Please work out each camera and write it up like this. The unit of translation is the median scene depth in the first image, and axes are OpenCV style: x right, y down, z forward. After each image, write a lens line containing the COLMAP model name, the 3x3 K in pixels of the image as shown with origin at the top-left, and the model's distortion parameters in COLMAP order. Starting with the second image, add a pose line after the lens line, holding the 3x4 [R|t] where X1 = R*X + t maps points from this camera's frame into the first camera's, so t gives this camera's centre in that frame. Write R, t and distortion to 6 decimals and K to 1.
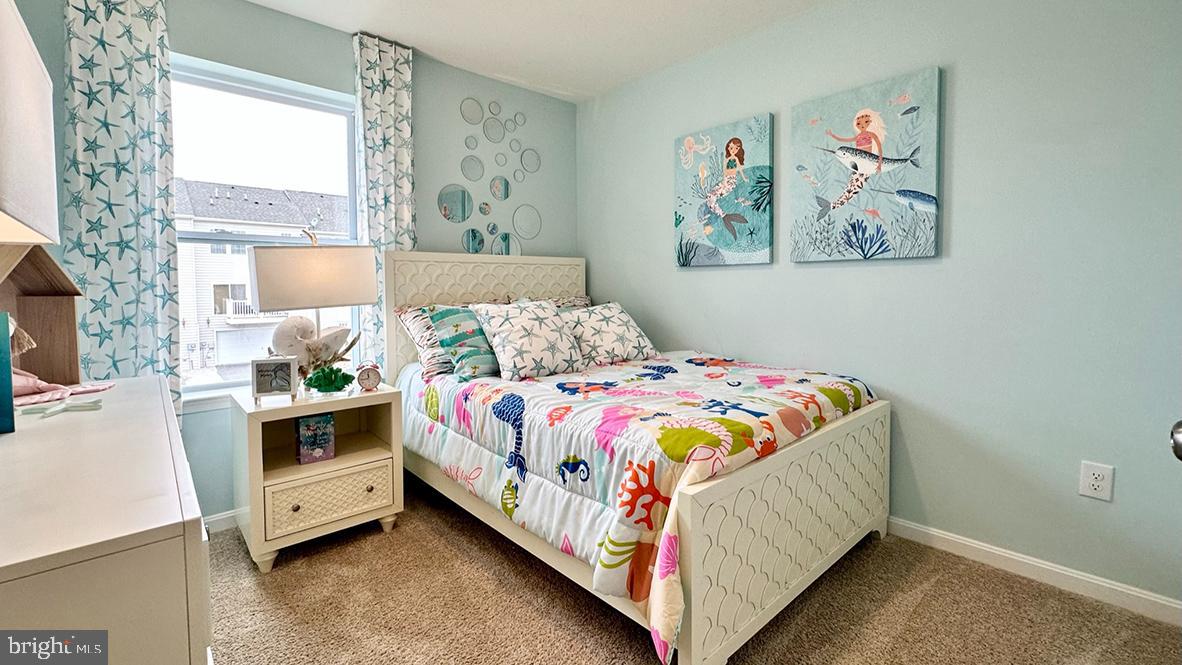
lens RADIAL K [[487.8, 0, 585.0], [0, 487.8, 337.5], [0, 0, 1]] dist [-0.002024, -0.000023]
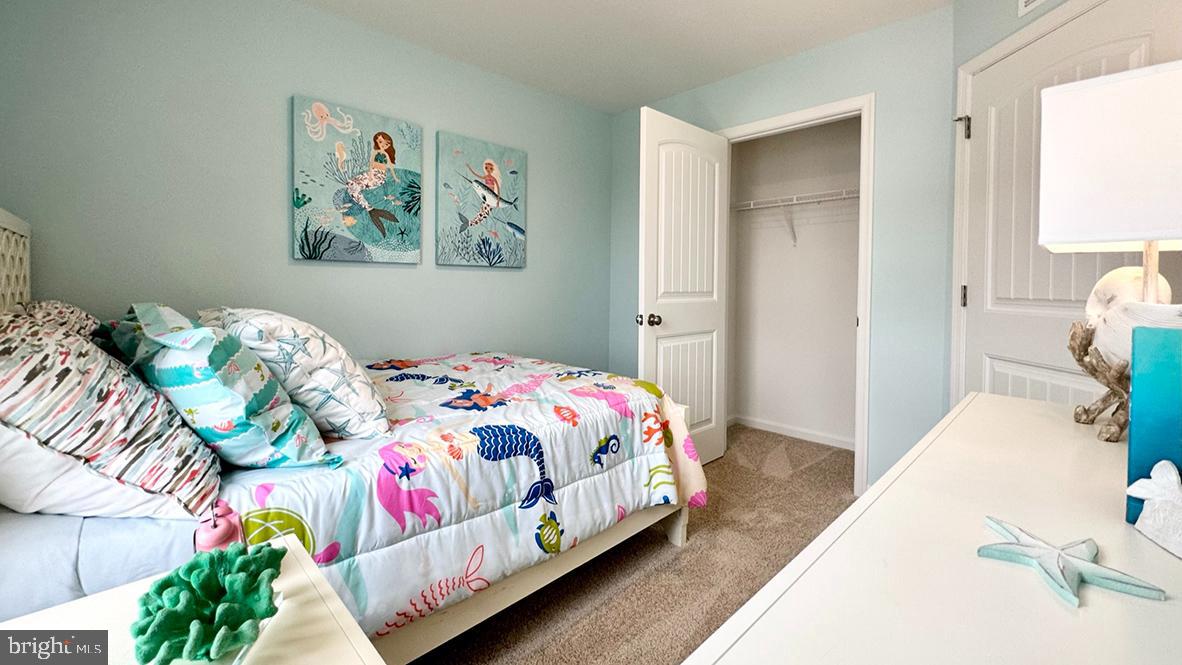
lens RADIAL K [[462.0, 0, 583.4], [0, 462.0, 330.0], [0, 0, 1]] dist [0.001846, 0.000103]
pose [[-0.013759, -0.090161, 0.995832, -0.759413], [0.101041, 0.990703, 0.091093, -0.071659], [-0.994787, 0.101874, -0.004521, 0.749938]]
